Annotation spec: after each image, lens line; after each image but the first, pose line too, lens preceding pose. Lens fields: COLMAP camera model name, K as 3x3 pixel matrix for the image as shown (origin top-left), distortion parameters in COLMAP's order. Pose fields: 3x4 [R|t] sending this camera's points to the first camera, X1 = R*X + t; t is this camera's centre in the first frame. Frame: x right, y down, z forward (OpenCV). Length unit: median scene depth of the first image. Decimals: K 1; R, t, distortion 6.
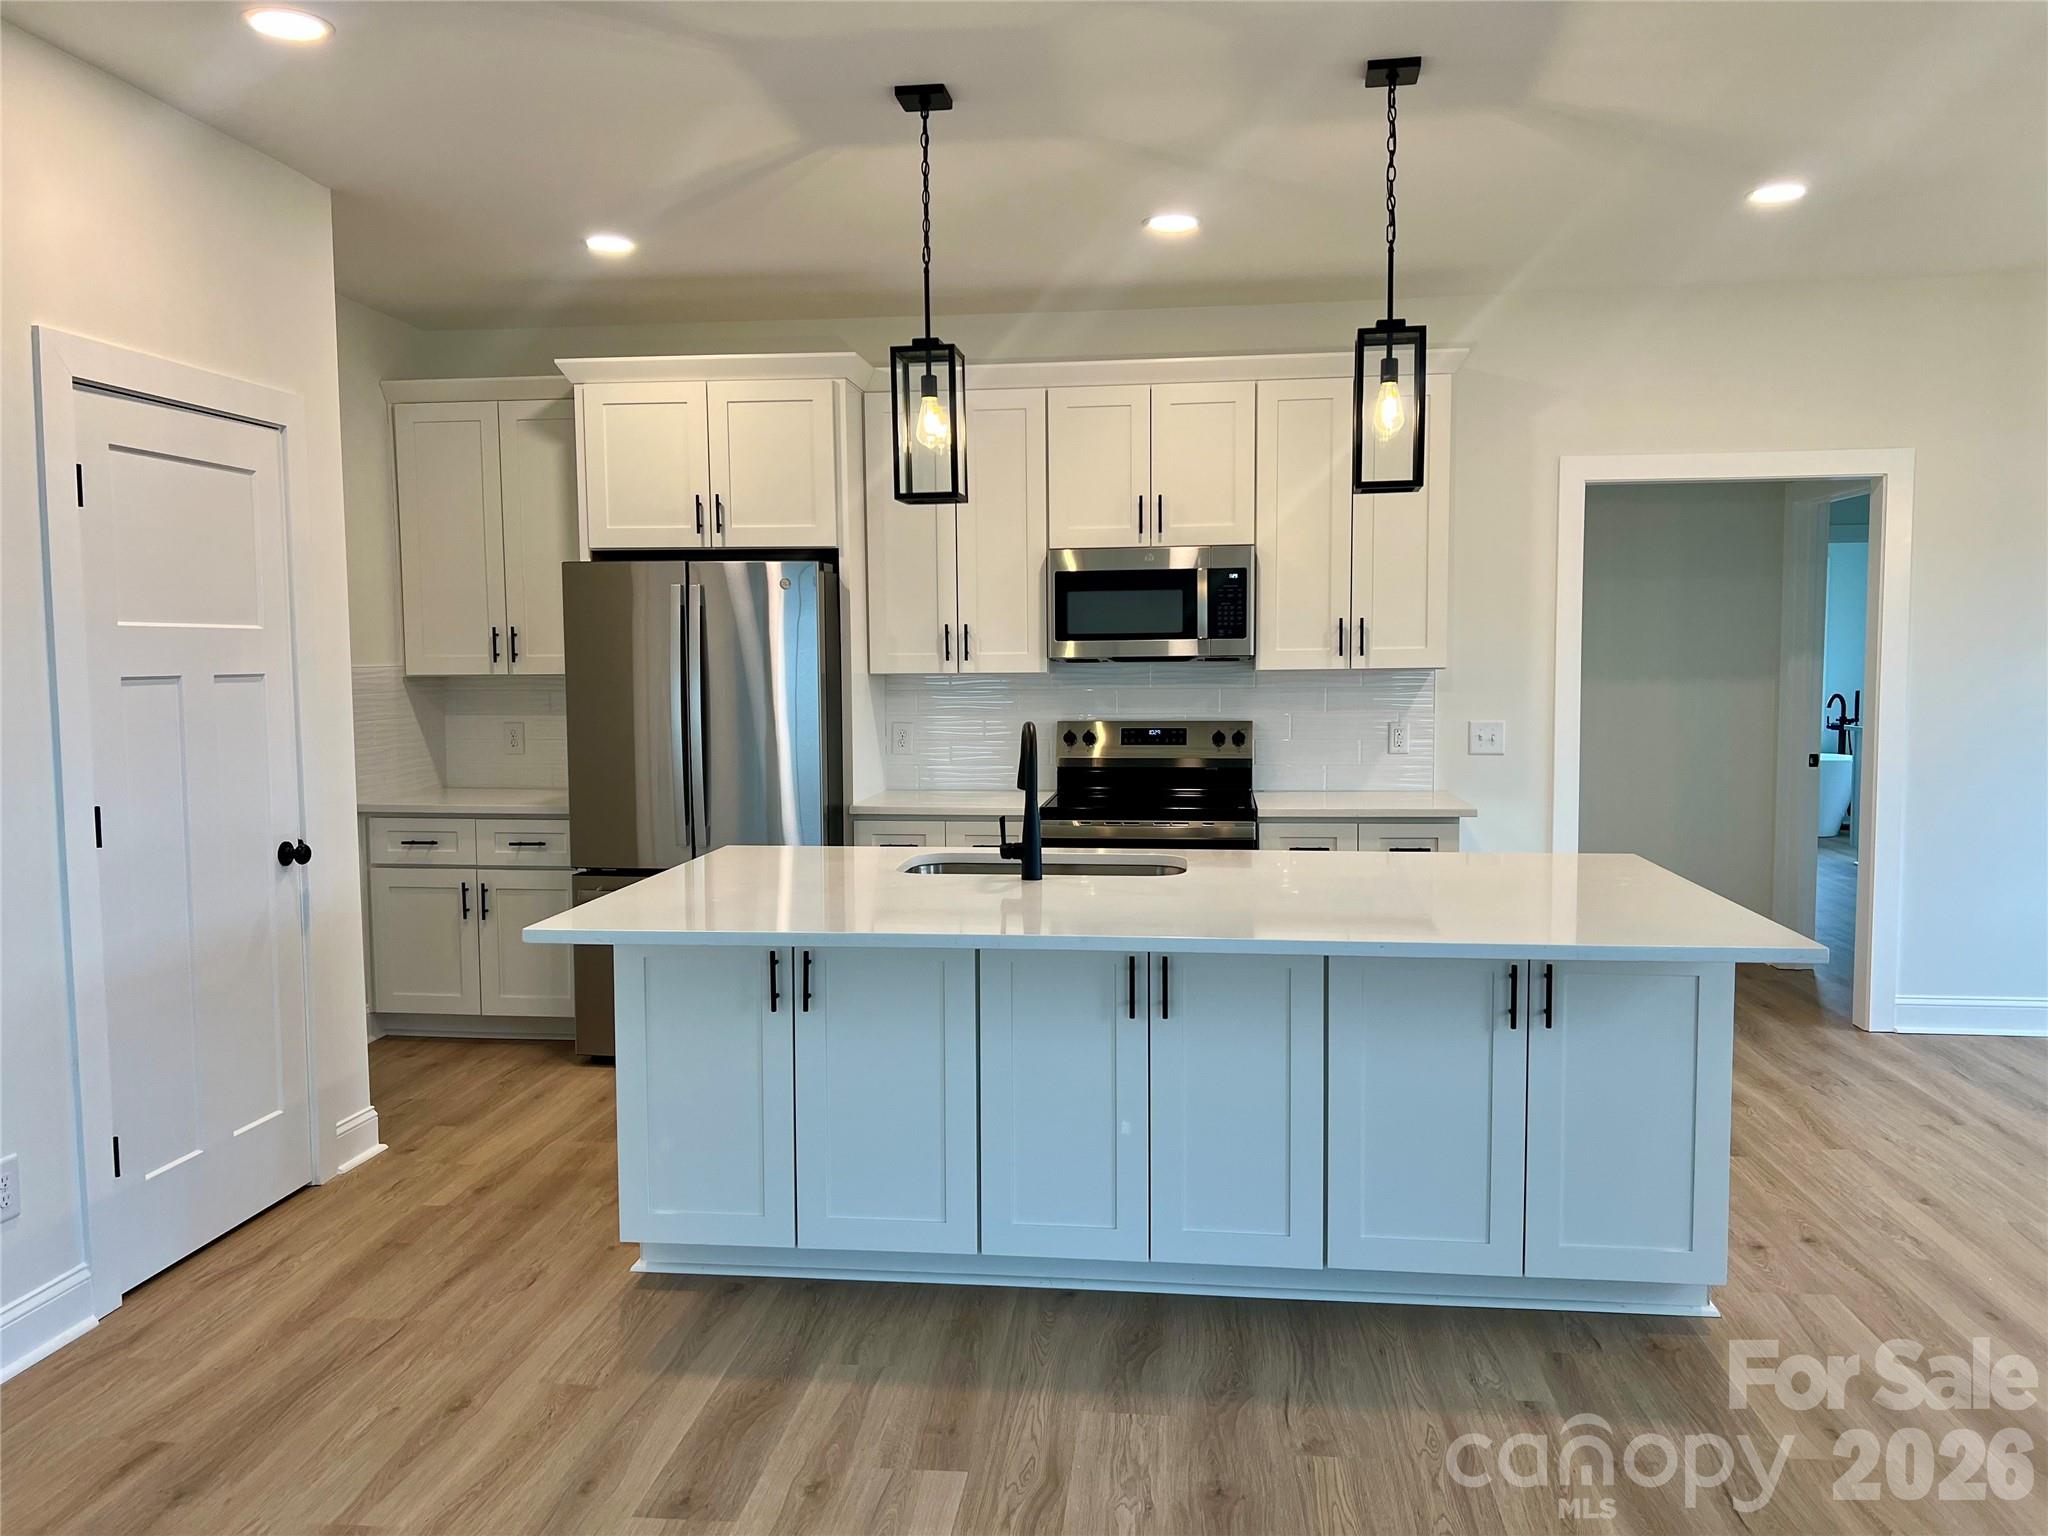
lens RADIAL K [[1557.9, 0, 1019.3], [0, 1557.9, 768.1], [0, 0, 1]] dist [0.059823, -0.043972]
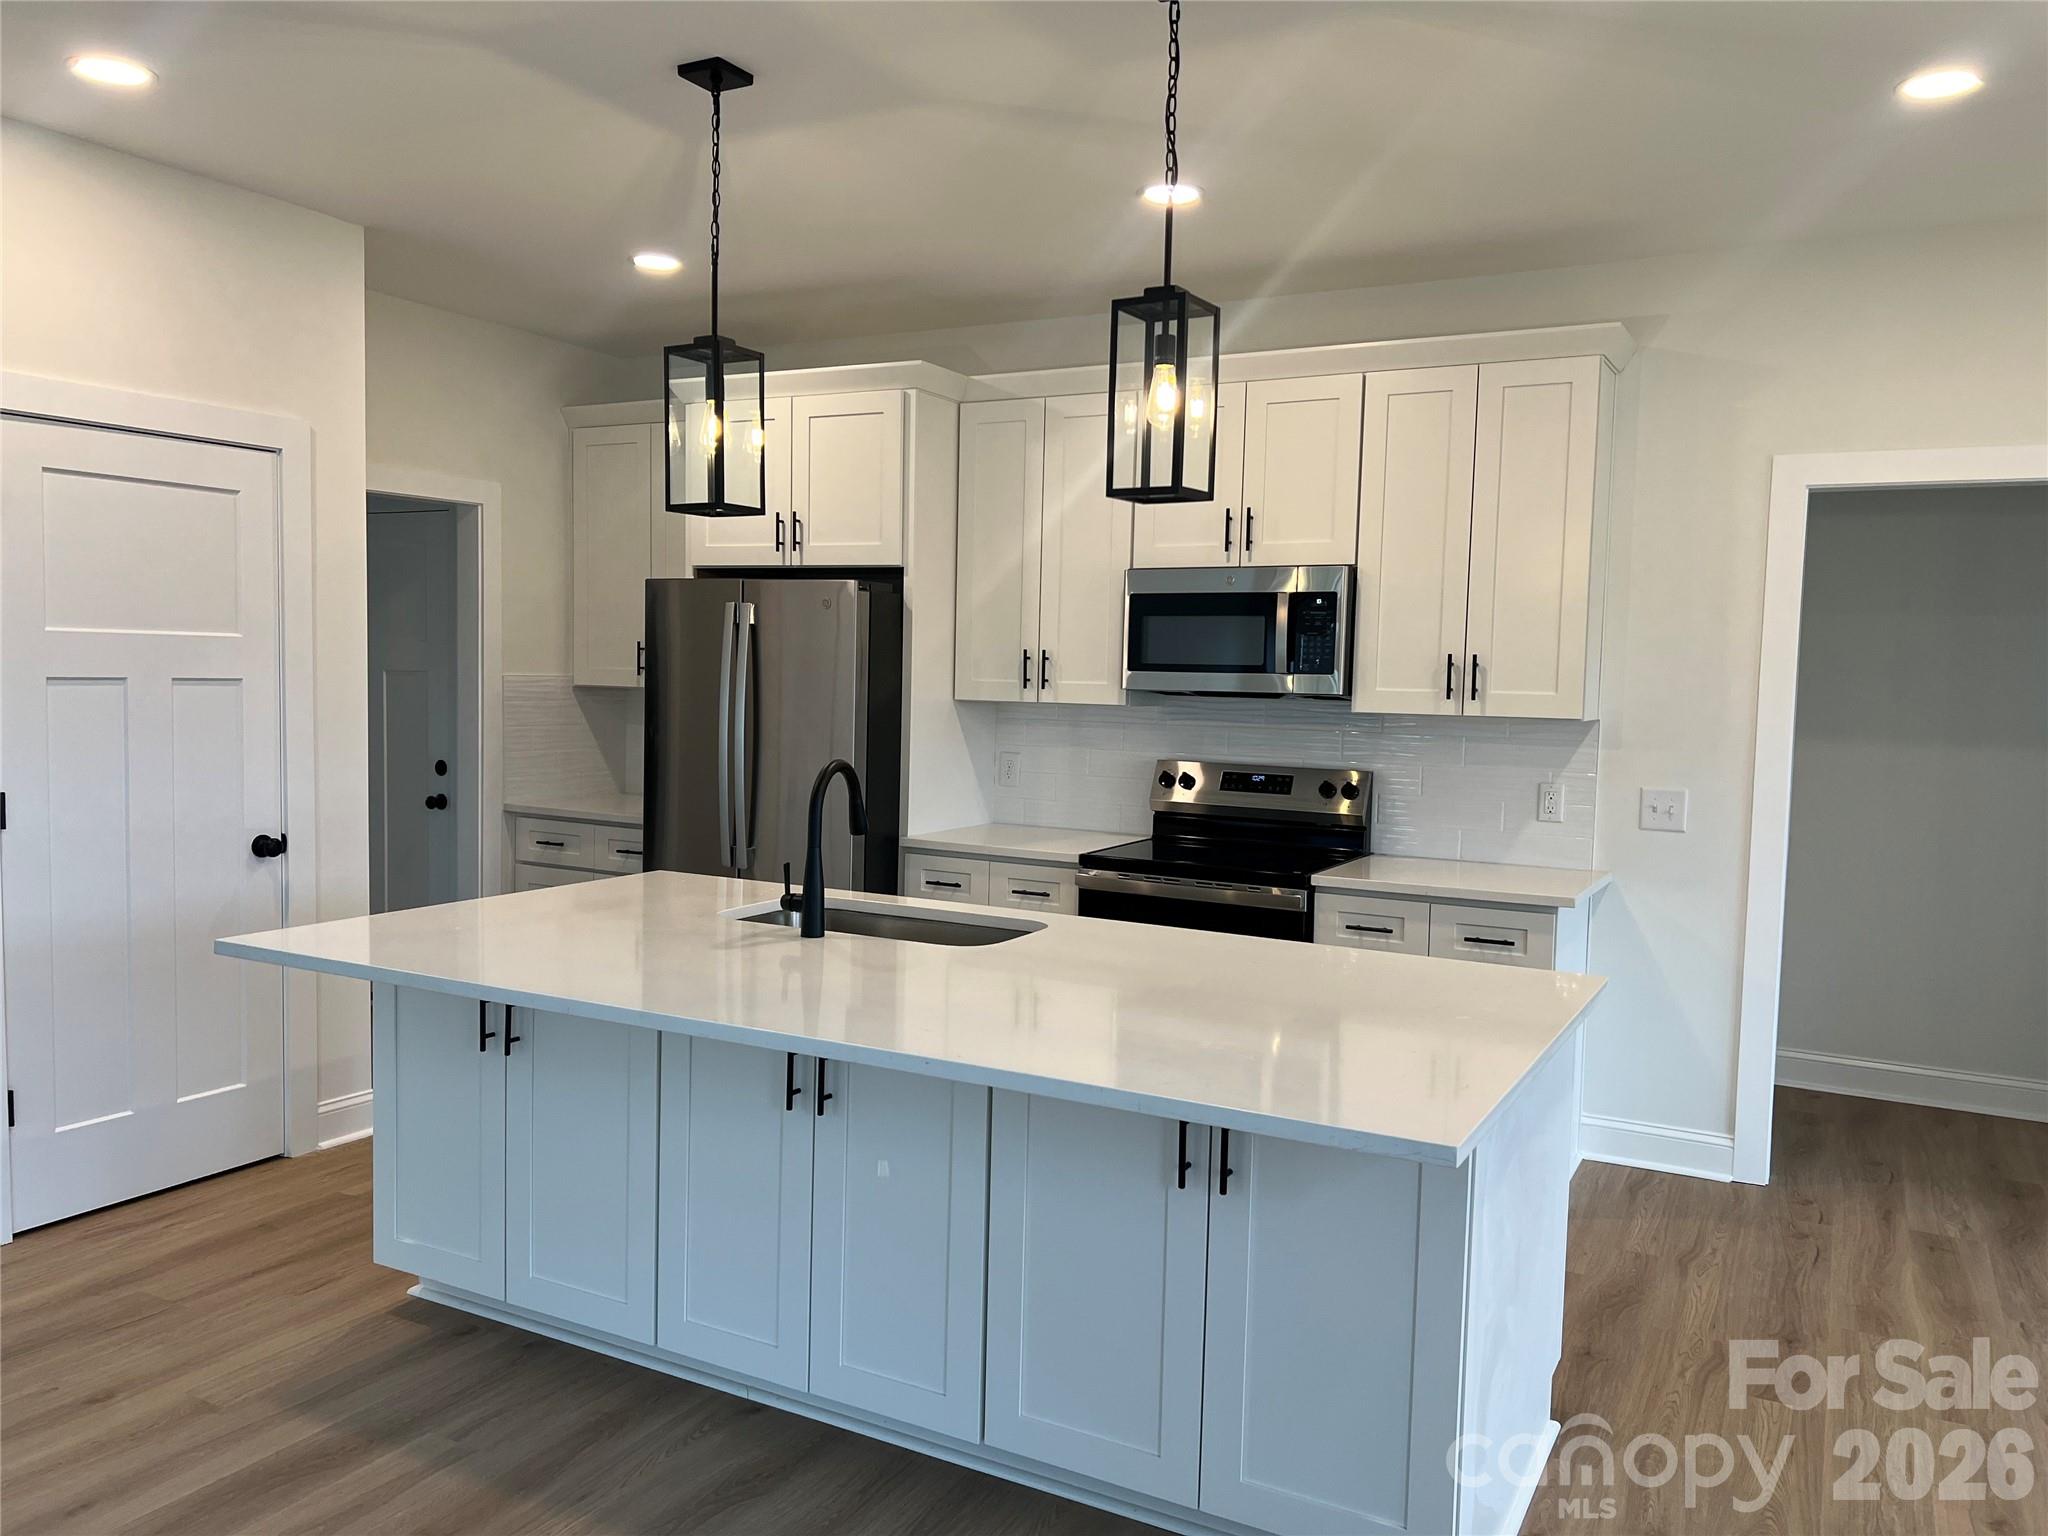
lens RADIAL K [[1557.9, 0, 1009.2], [0, 1557.9, 778.0], [0, 0, 1]] dist [0.059823, -0.043972]
pose [[0.926444, 0.056839, -0.372116, 0.304293], [-0.059049, 0.998240, 0.005463, -0.021192], [0.371772, 0.016912, 0.928170, 0.142851]]
